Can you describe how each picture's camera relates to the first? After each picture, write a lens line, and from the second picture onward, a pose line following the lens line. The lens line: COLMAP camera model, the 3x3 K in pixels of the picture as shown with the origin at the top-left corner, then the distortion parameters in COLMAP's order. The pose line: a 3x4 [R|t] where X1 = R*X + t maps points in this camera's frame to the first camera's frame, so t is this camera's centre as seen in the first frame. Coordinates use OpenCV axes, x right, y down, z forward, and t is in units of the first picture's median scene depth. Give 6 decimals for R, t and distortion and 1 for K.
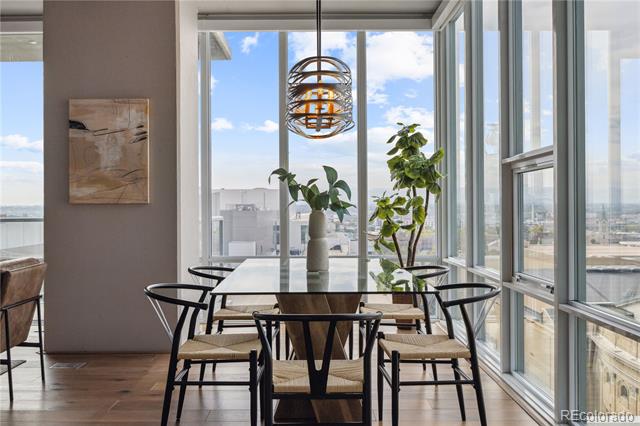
lens RADIAL K [[637.7, 0, 320.9], [0, 637.7, 212.0], [0, 0, 1]] dist [-0.023193, 0.000000]
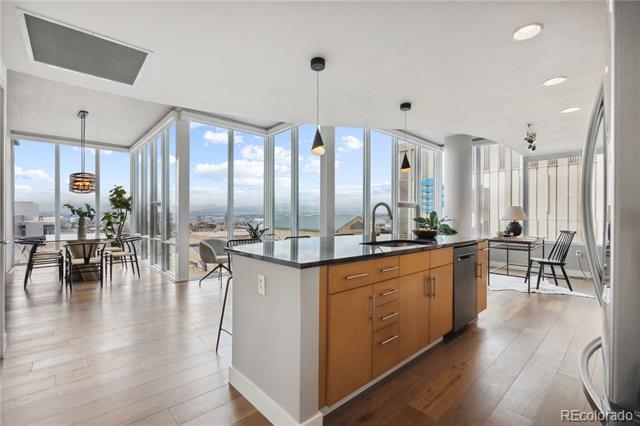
lens RADIAL K [[284.9, 0, 319.2], [0, 284.9, 214.6], [0, 0, 1]] dist [0.000999, 0.000079]
pose [[0.739733, 0.005671, 0.672877, -0.064795], [-0.000492, 0.999969, -0.007886, -0.004086], [-0.672900, 0.005502, 0.739713, -0.641666]]
